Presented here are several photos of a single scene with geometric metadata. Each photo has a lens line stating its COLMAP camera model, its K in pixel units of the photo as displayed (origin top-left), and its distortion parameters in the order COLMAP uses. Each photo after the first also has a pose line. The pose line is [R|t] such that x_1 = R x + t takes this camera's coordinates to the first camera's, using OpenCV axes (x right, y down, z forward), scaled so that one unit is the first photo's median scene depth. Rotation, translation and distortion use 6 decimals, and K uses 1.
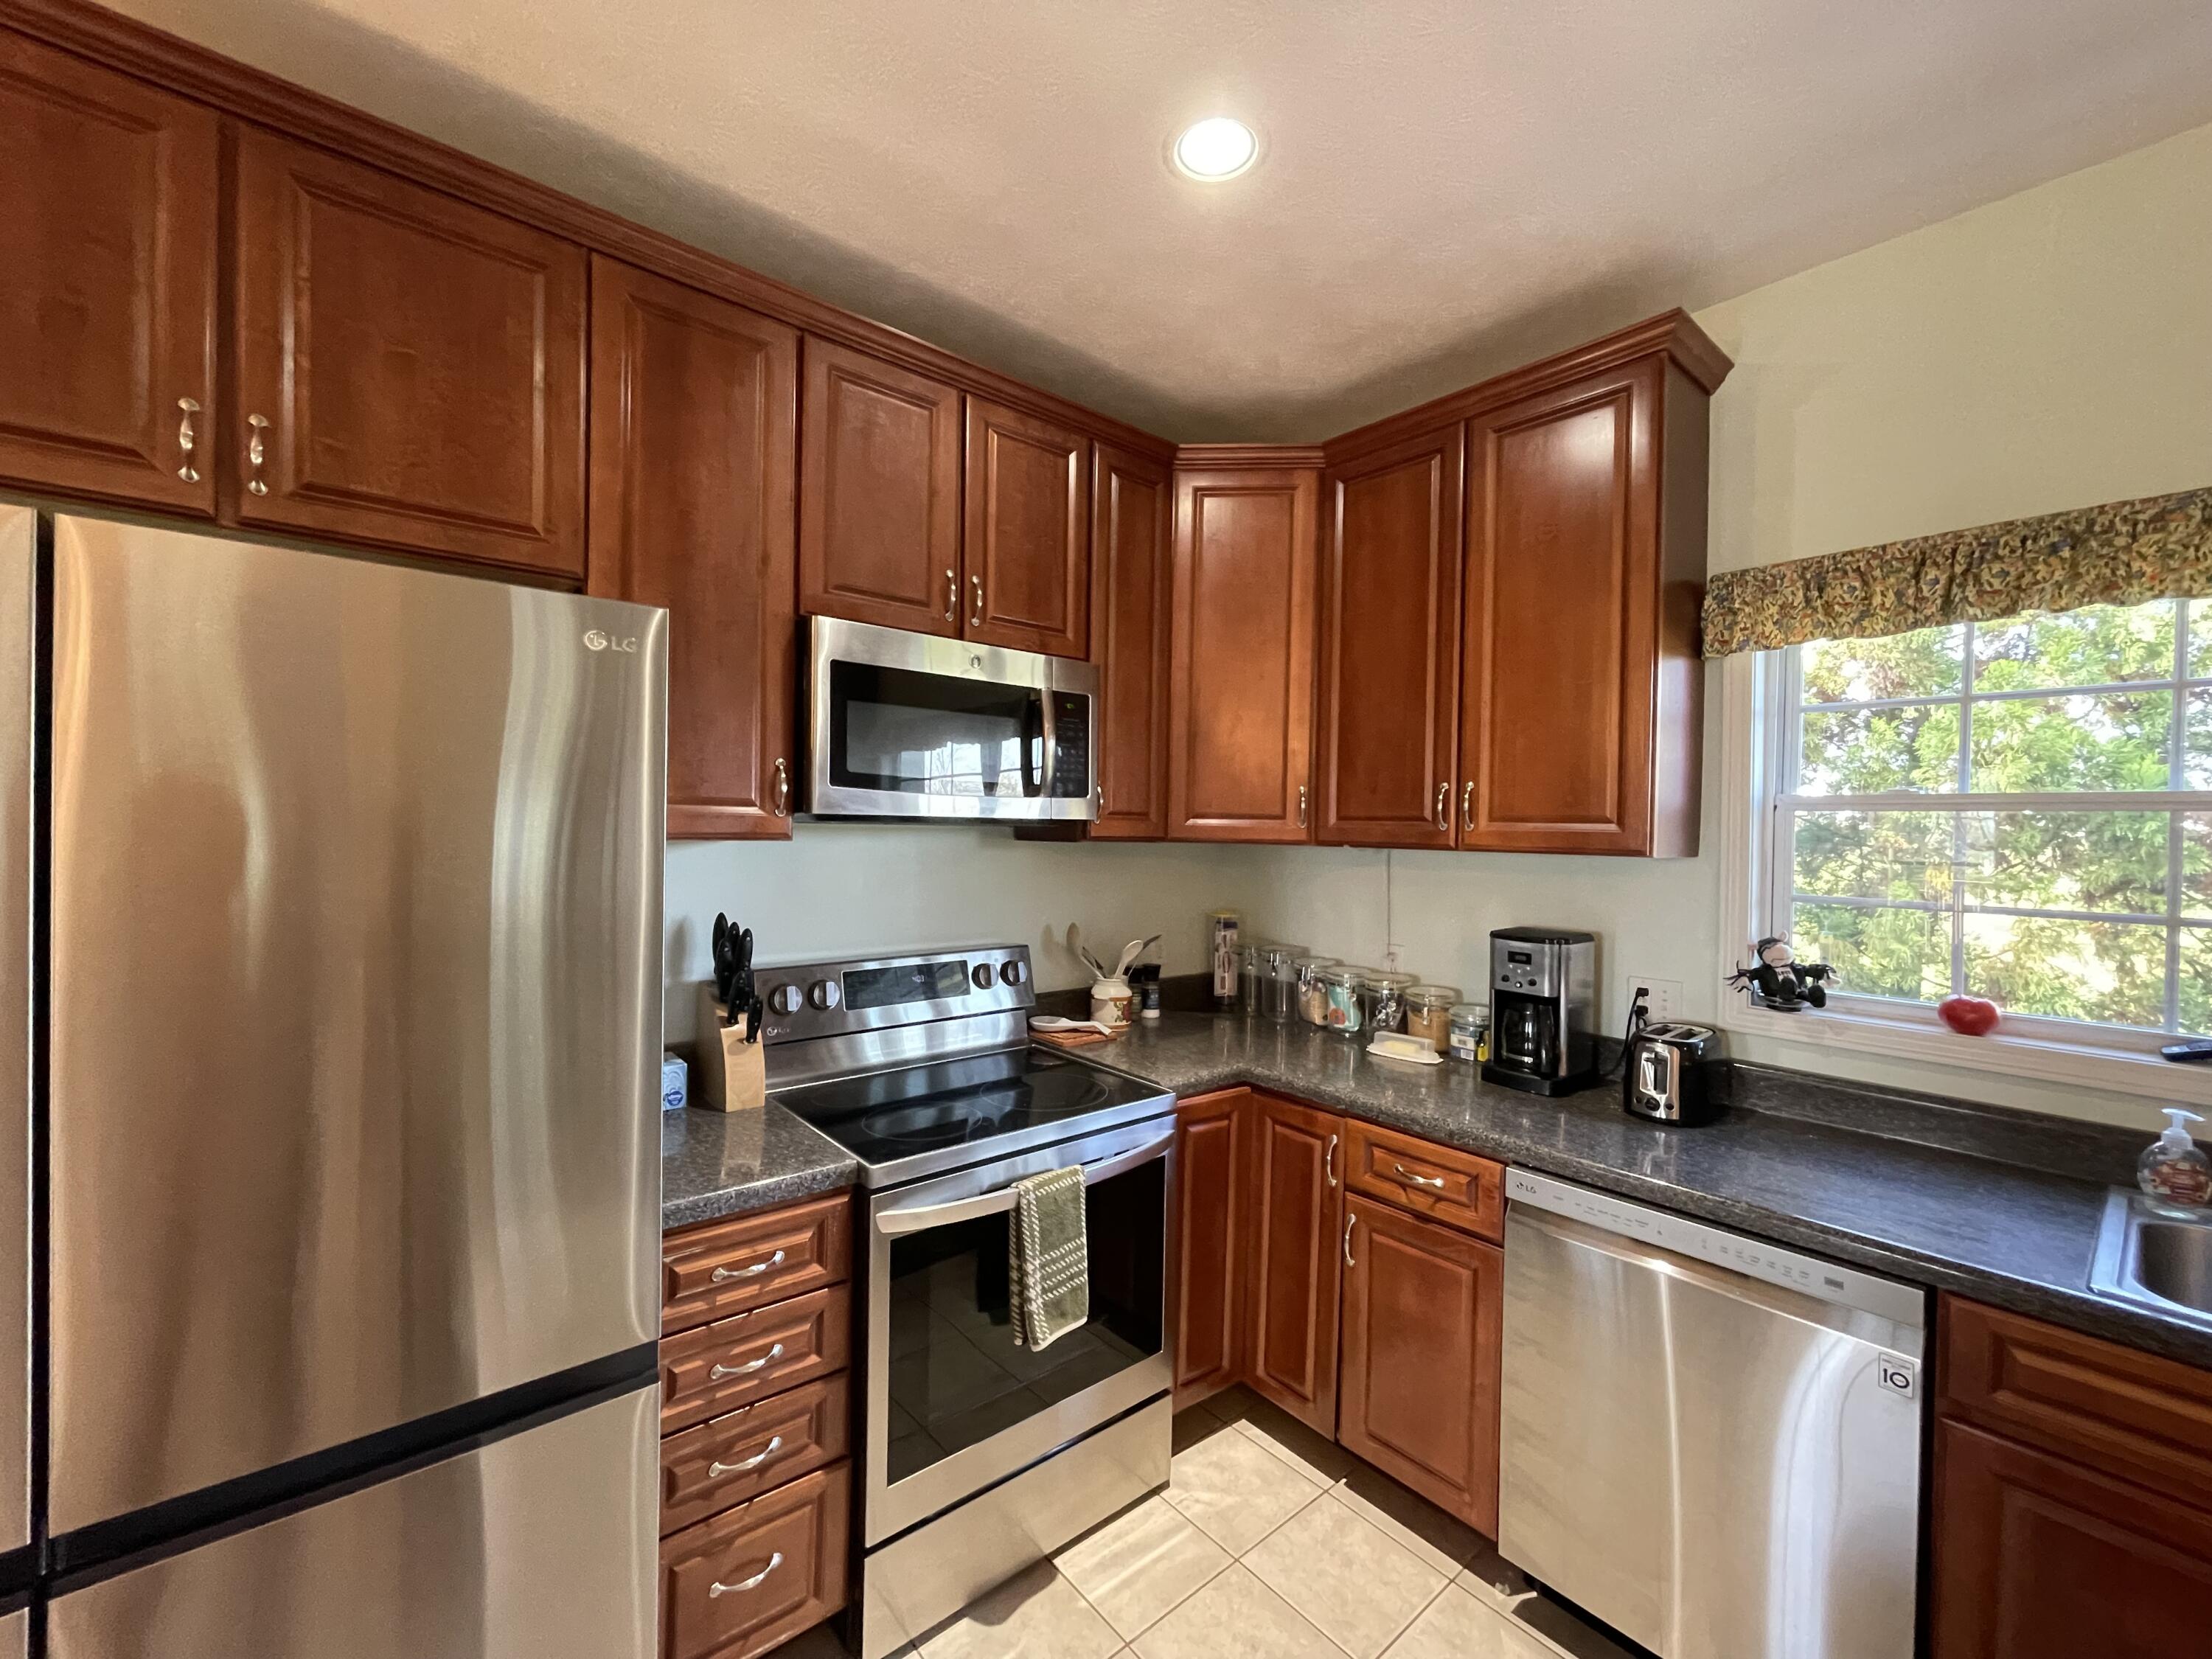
lens RADIAL K [[894.2, 0, 1100.3], [0, 894.2, 835.8], [0, 0, 1]] dist [-0.000471, 0.000368]
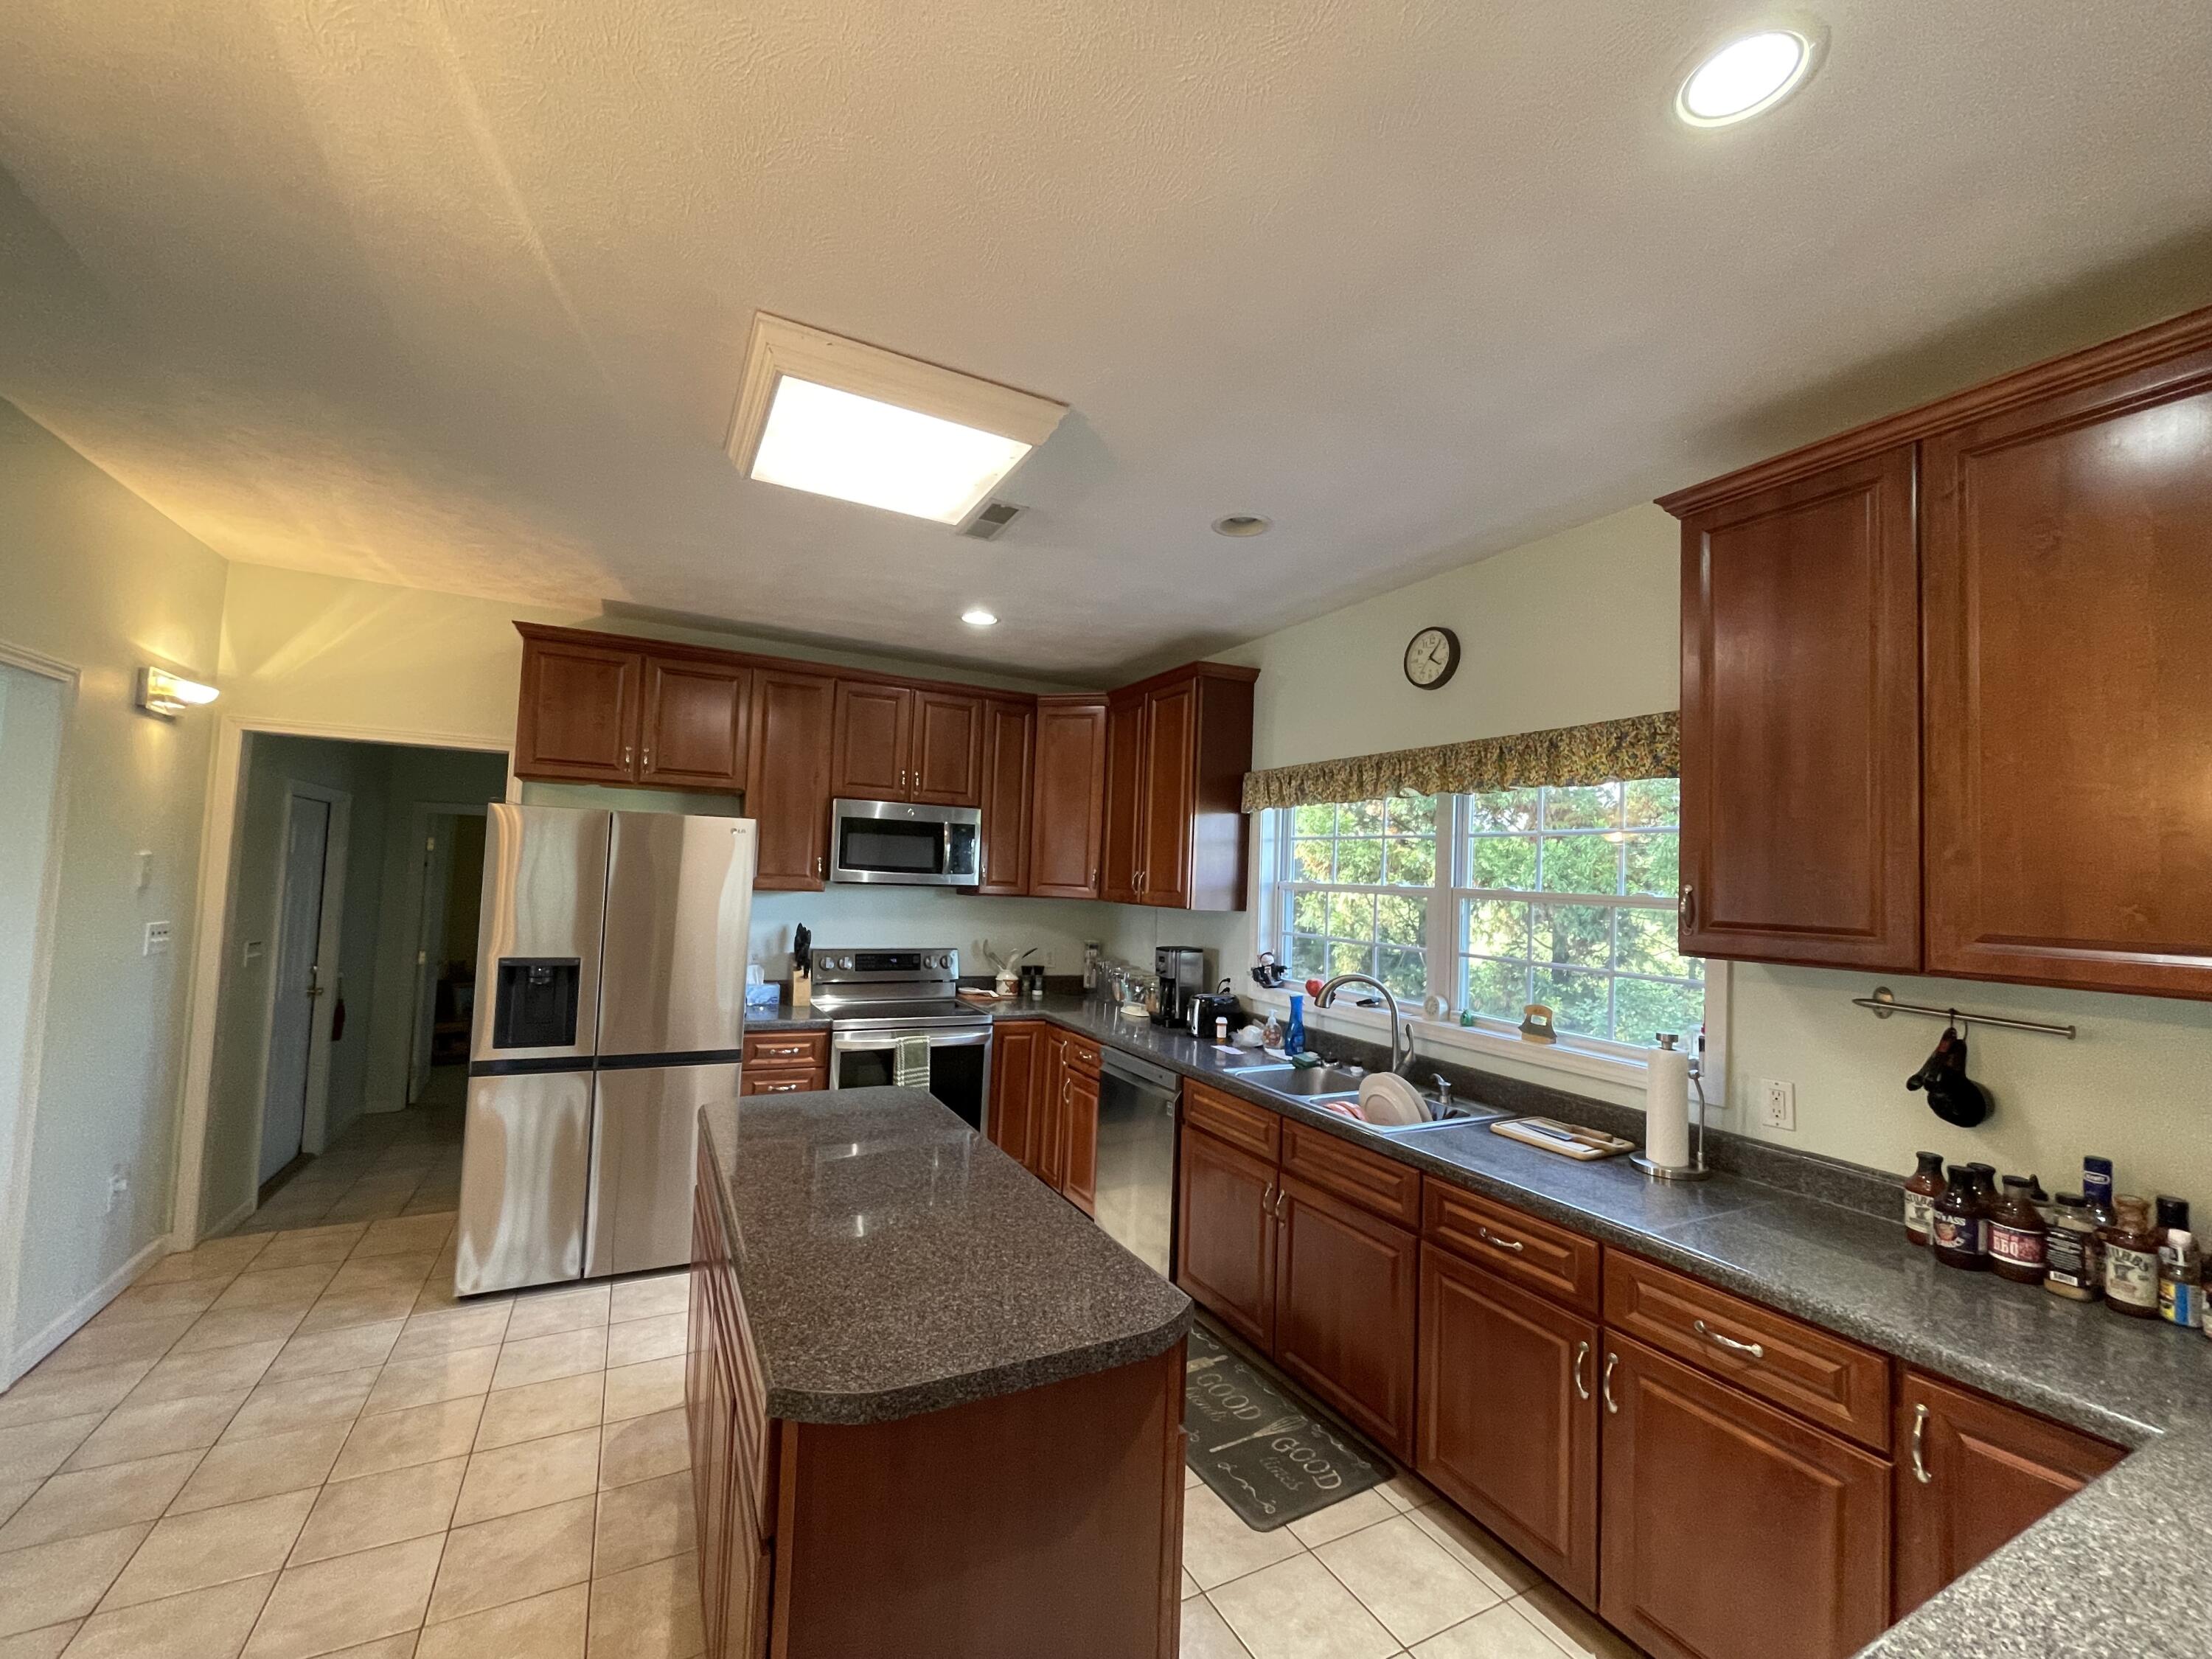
lens RADIAL K [[894.2, 0, 1104.4], [0, 894.2, 835.8], [0, 0, 1]] dist [-0.000471, 0.000368]
pose [[0.975286, 0.011743, -0.220635, 0.812461], [-0.025680, 0.997843, -0.060410, -0.015971], [0.219450, 0.064583, 0.973484, -1.036479]]
